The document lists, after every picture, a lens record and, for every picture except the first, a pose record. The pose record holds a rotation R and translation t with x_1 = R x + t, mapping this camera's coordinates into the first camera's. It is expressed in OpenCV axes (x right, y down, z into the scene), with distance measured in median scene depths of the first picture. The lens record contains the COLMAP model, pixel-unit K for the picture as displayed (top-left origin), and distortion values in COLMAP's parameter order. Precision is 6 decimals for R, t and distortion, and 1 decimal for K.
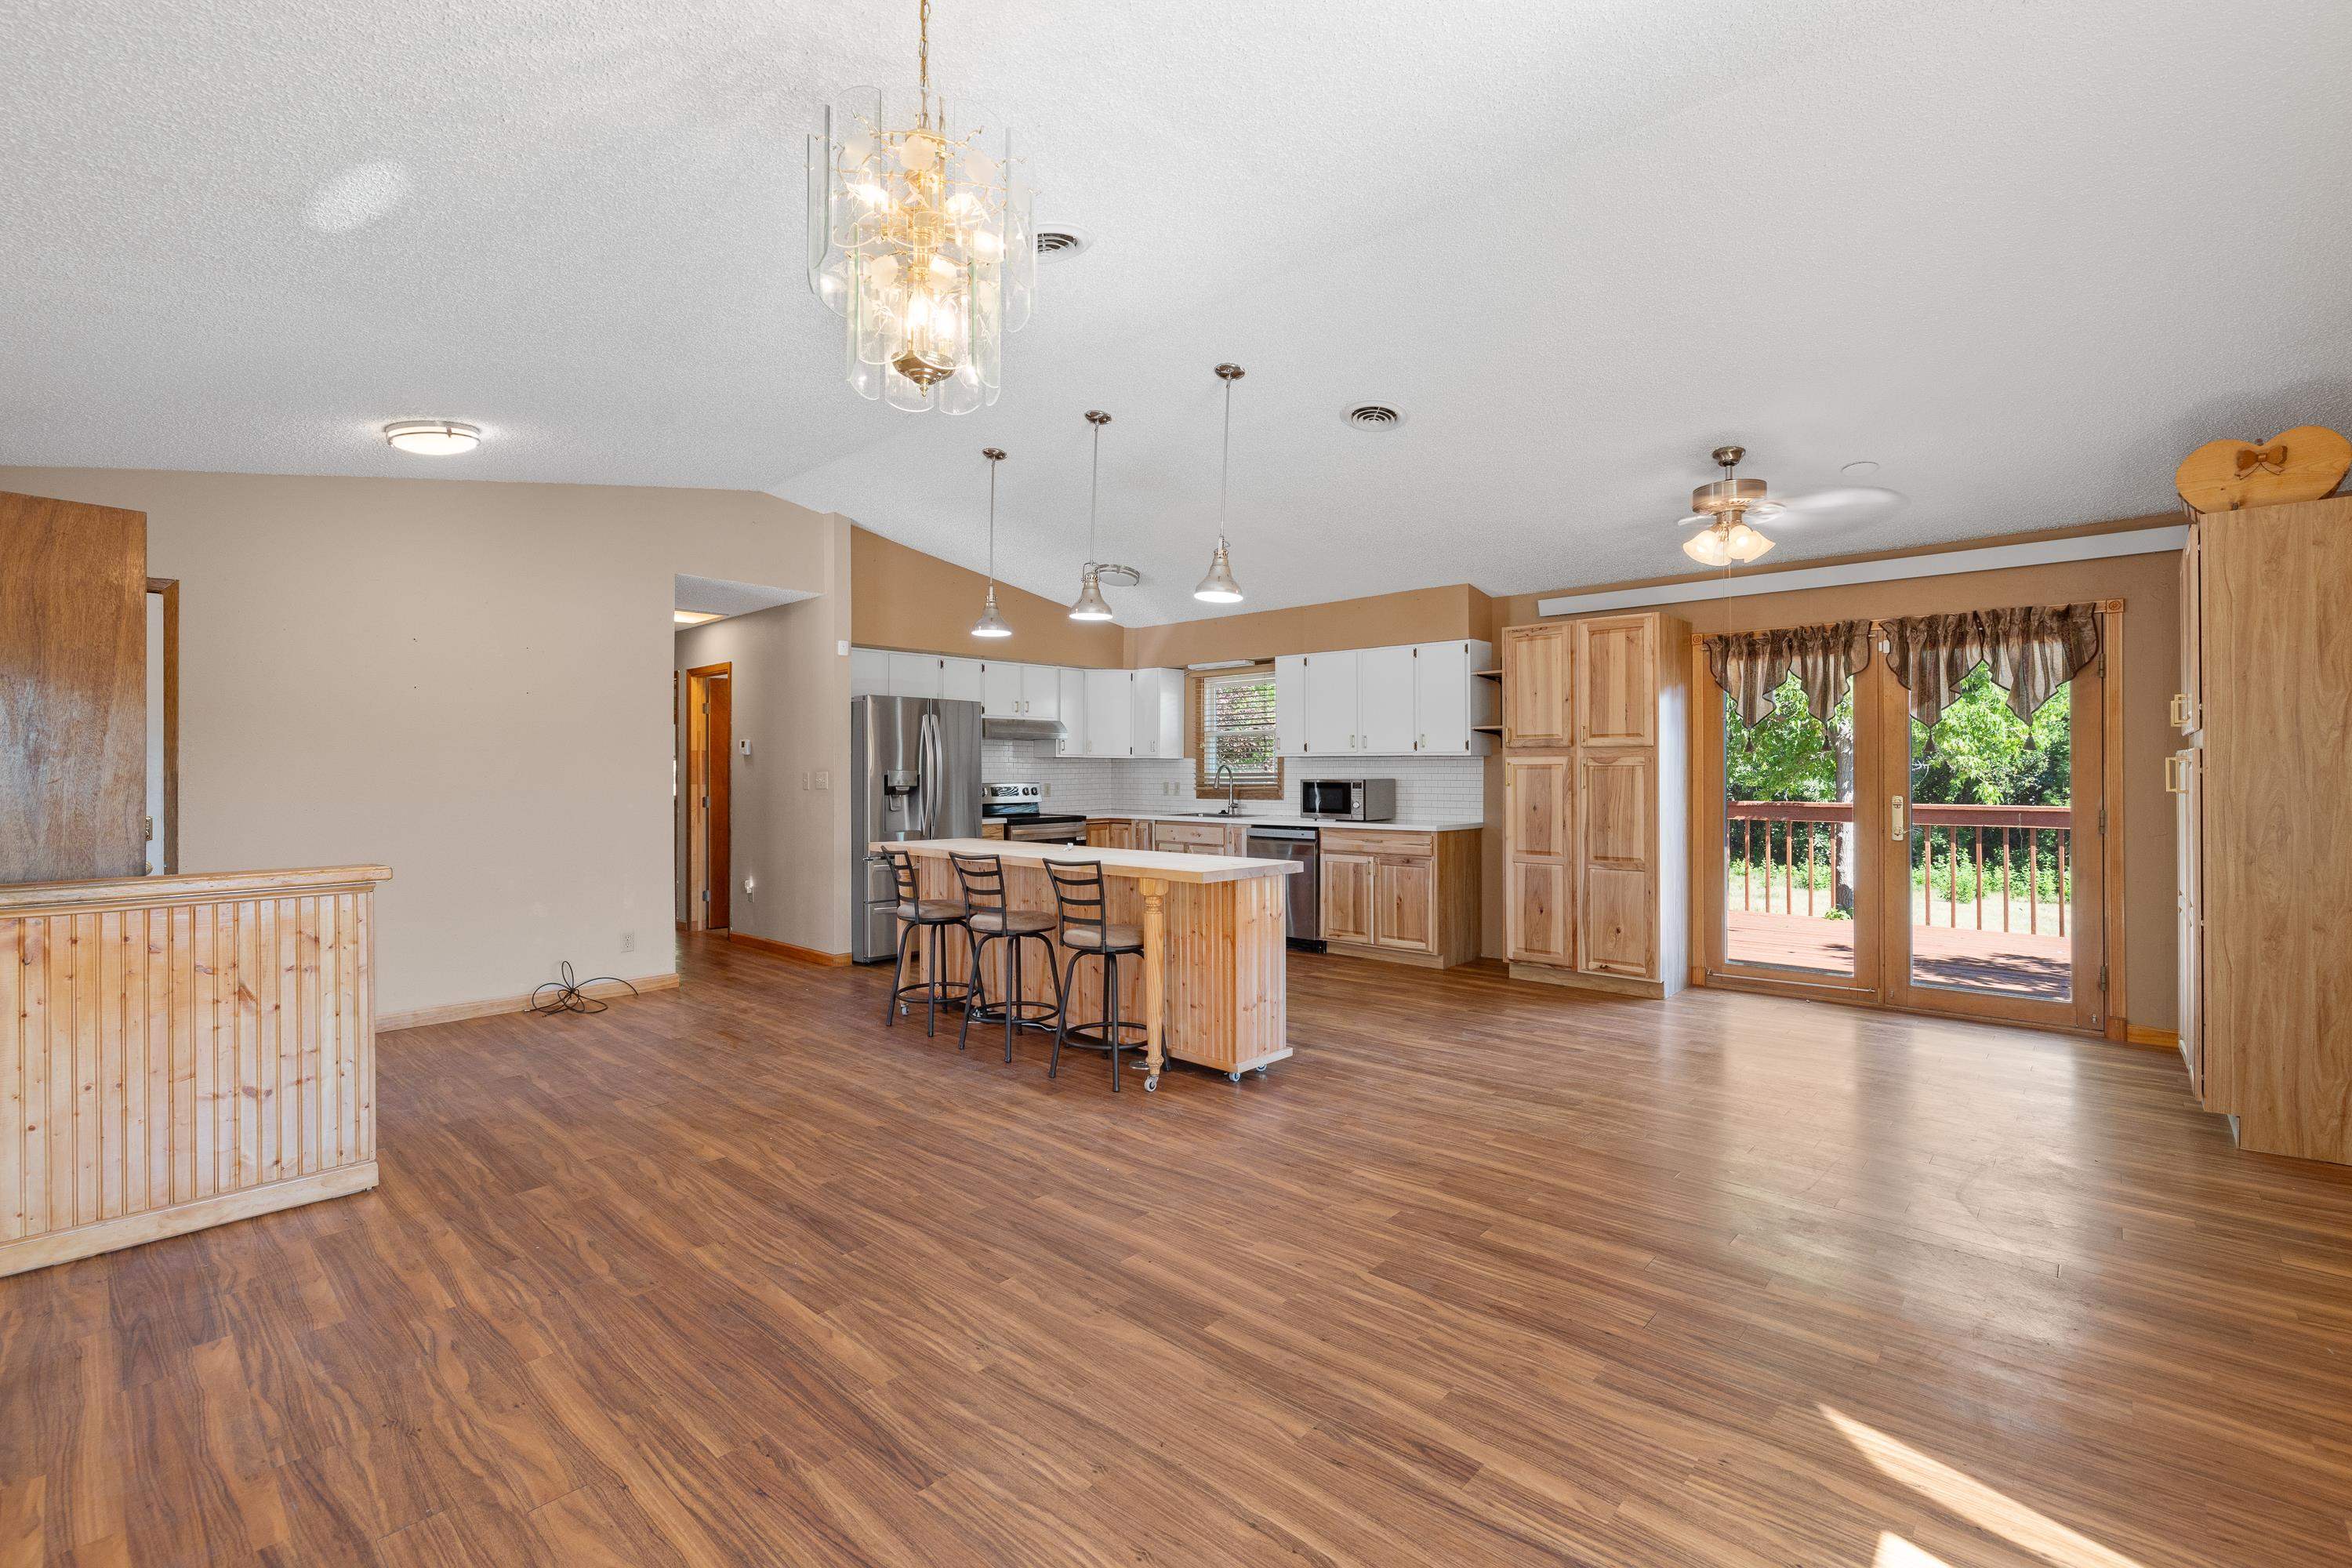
lens RADIAL K [[1056.7, 0, 1176.0], [0, 1056.7, 784.0], [0, 0, 1]] dist [-0.000509, 0.000064]
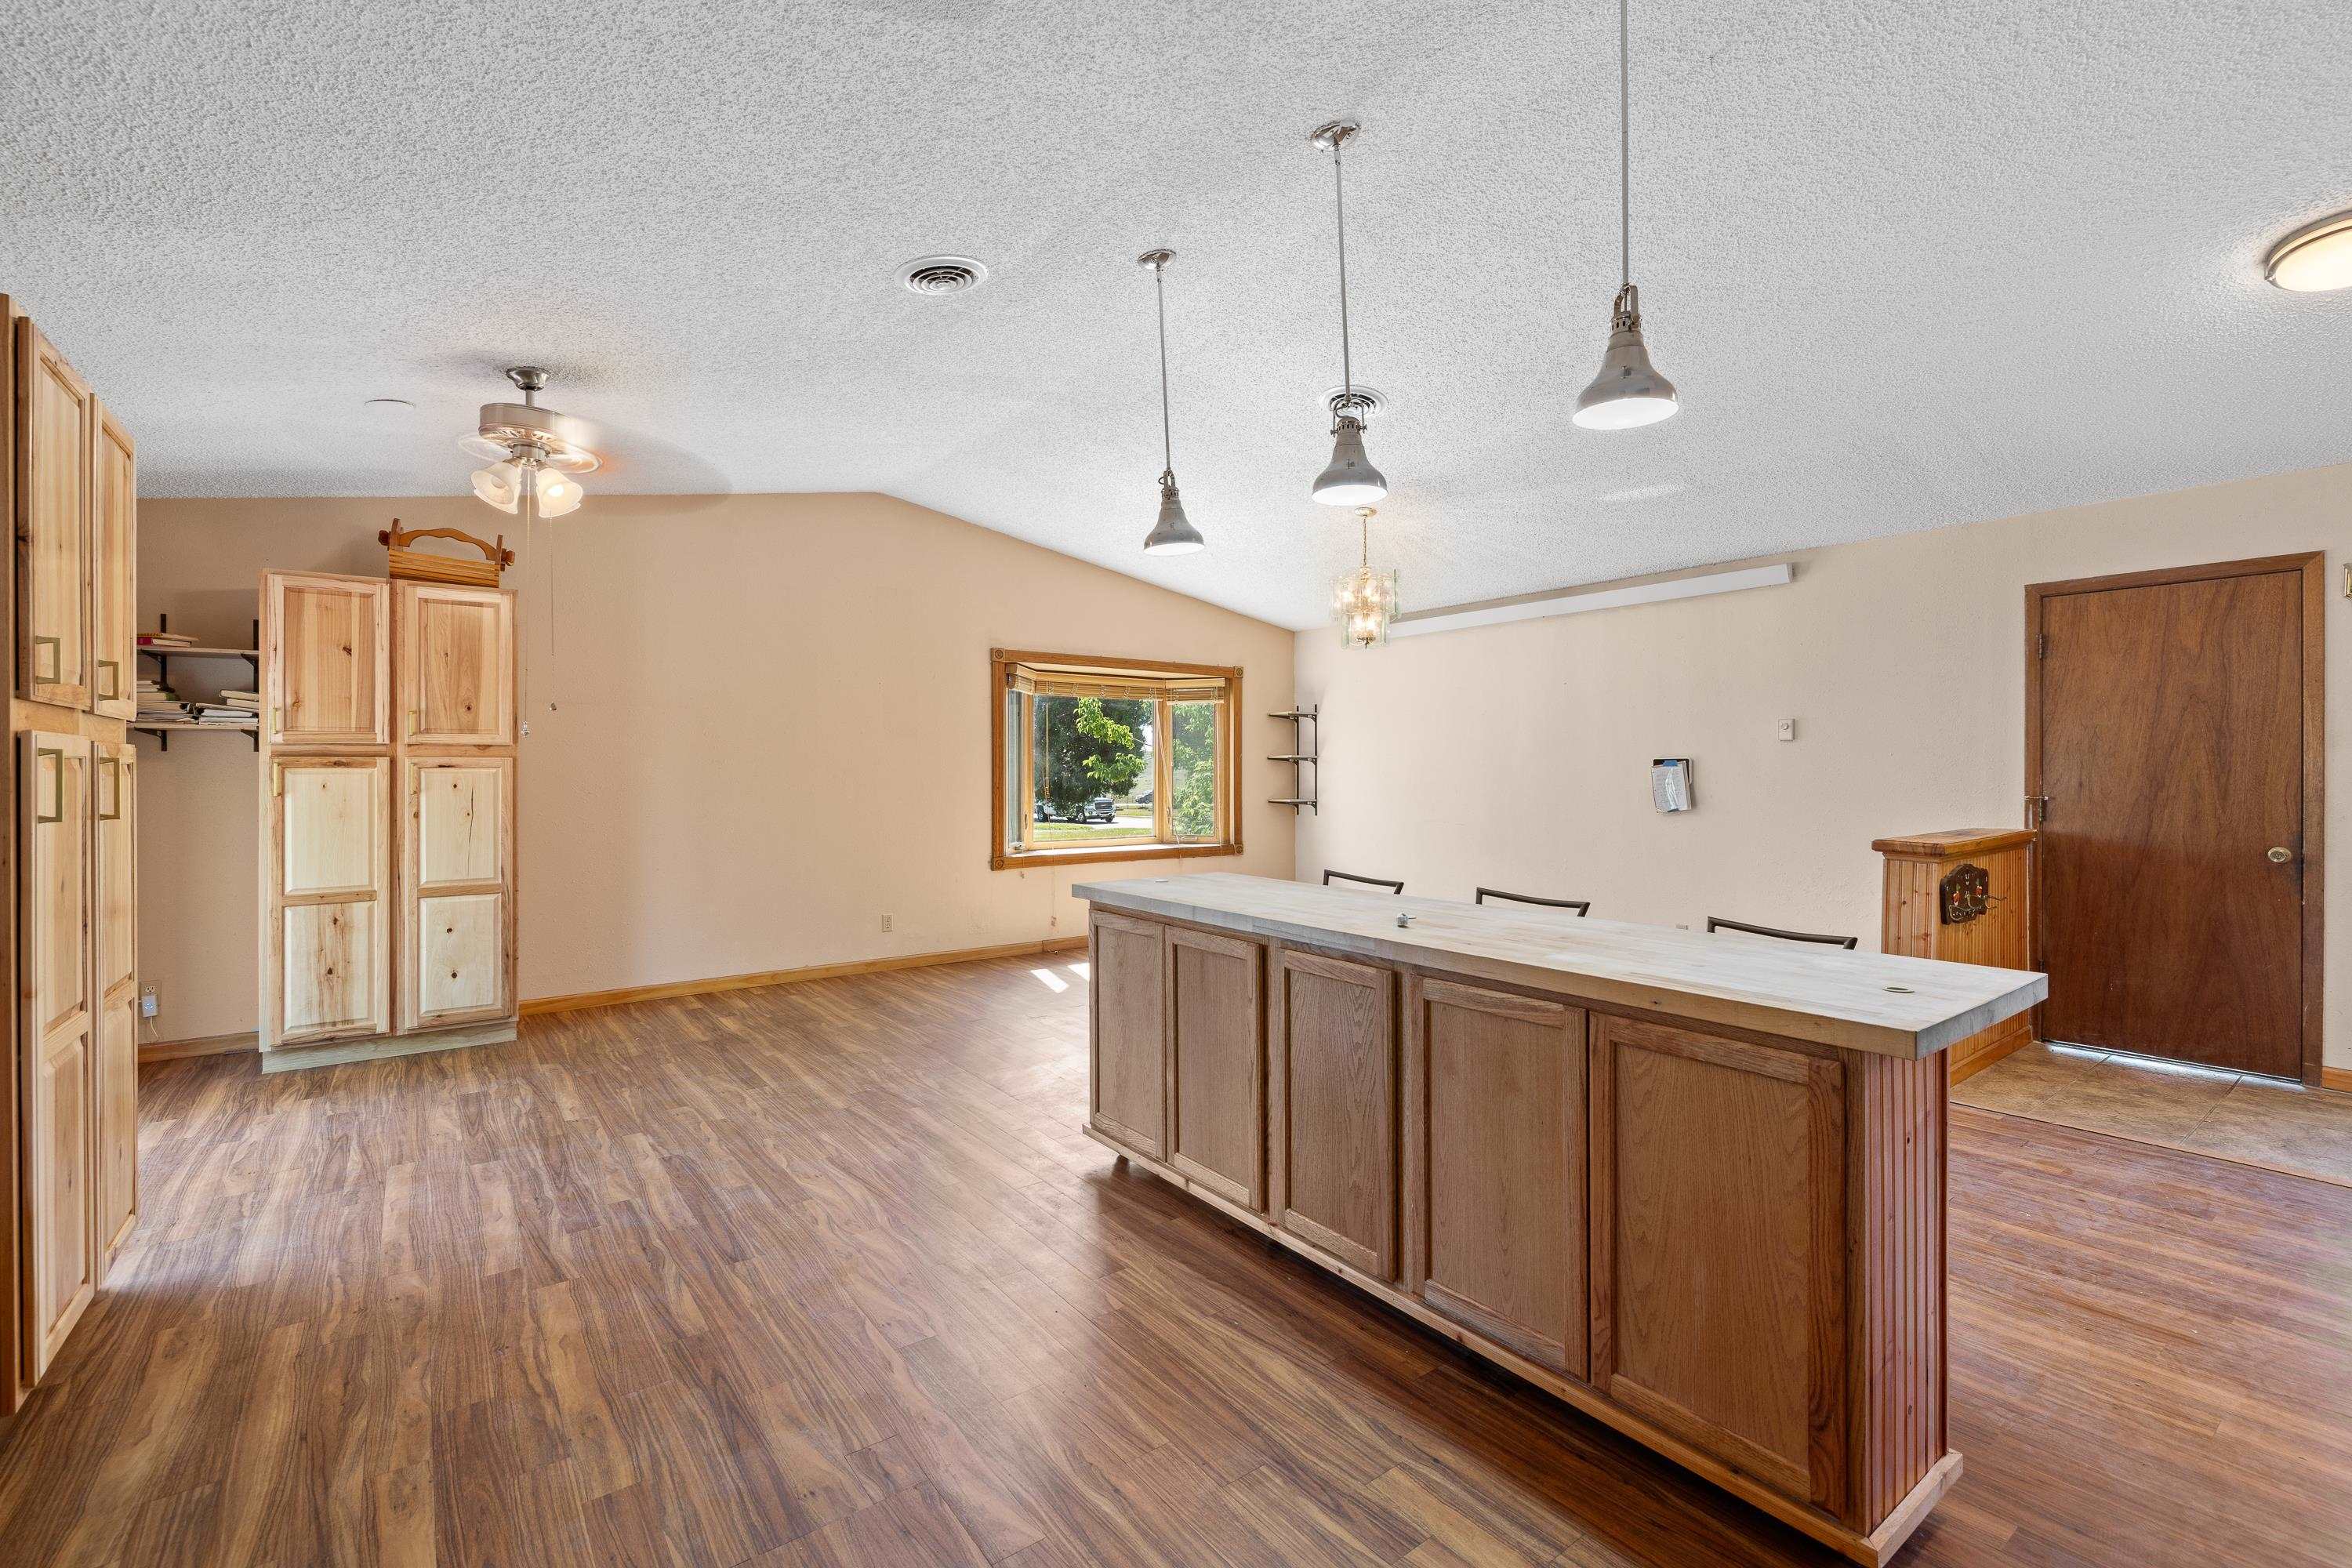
lens RADIAL K [[1021.8, 0, 1193.8], [0, 1021.8, 768.3], [0, 0, 1]] dist [-0.002491, 0.000169]
pose [[-0.985444, 0.004174, 0.169952, -0.104920], [0.005671, 0.999949, 0.008324, -0.022005], [-0.169908, 0.009167, -0.985417, 1.775009]]
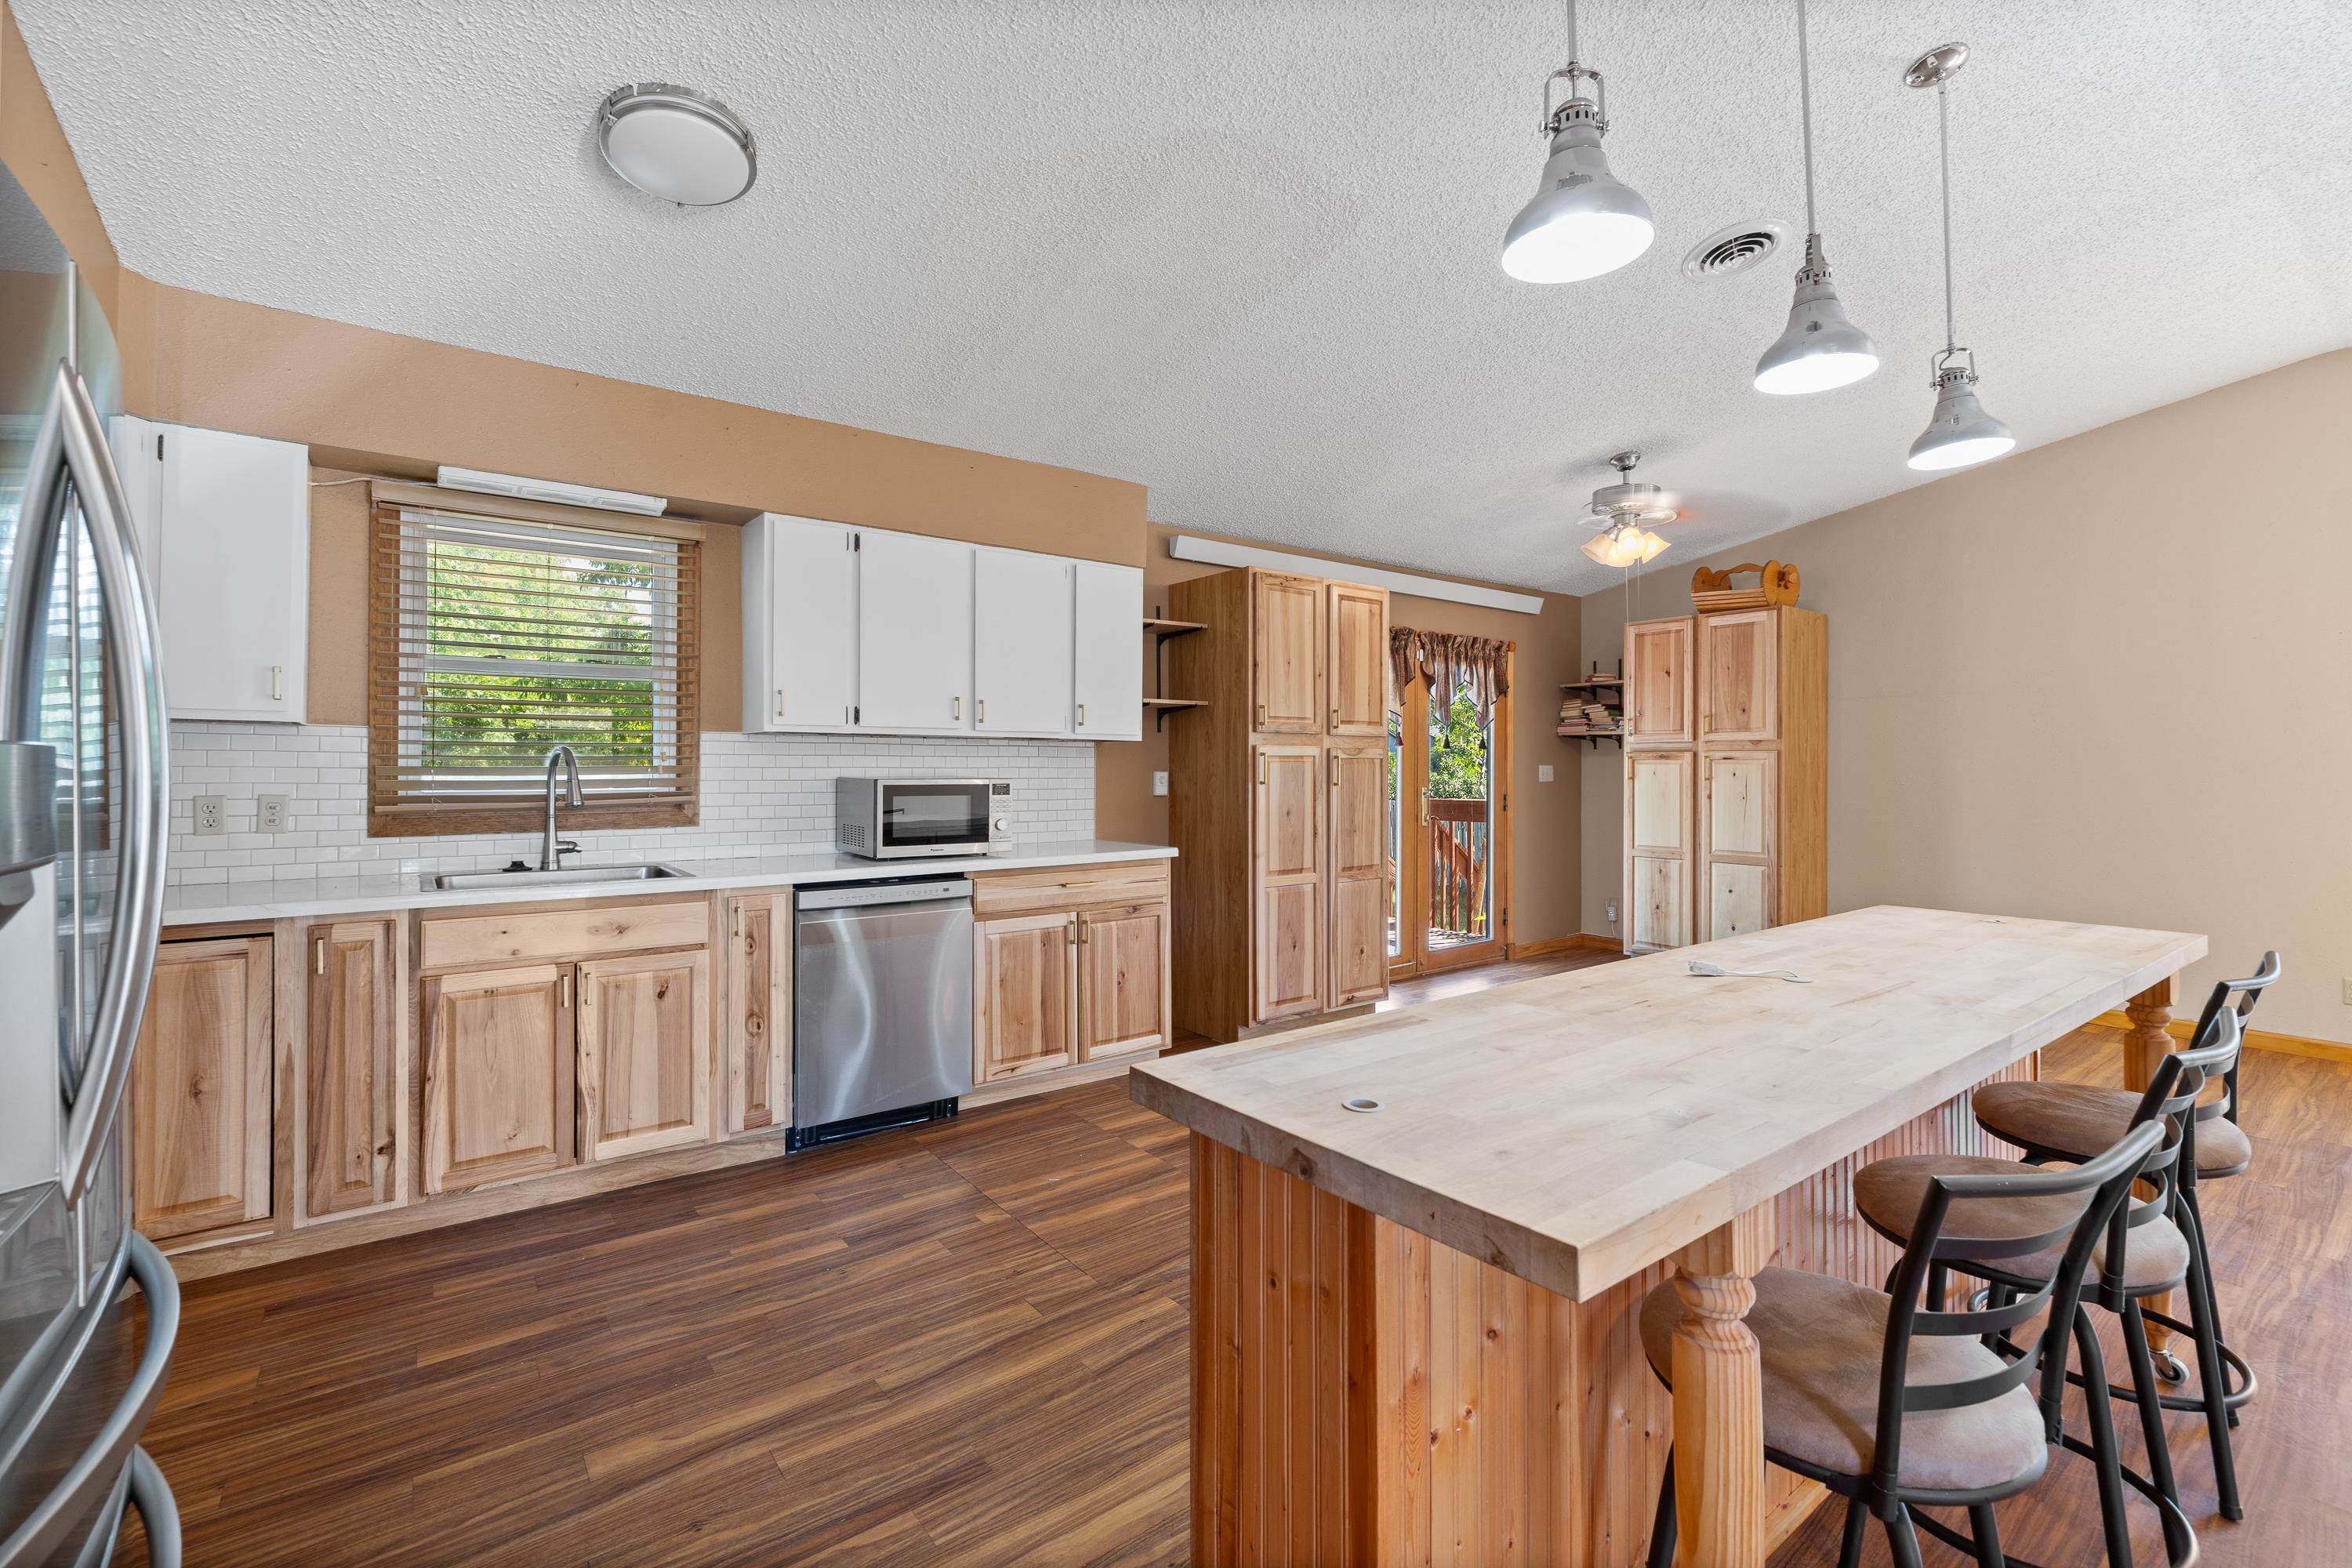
lens RADIAL K [[1021.8, 0, 1193.8], [0, 1021.8, 768.3], [0, 0, 1]] dist [-0.002491, 0.000169]
pose [[0.152492, -0.002484, 0.988302, -0.561885], [0.009100, 0.999958, 0.001109, -0.015279], [-0.988263, 0.008825, 0.152508, 1.343746]]
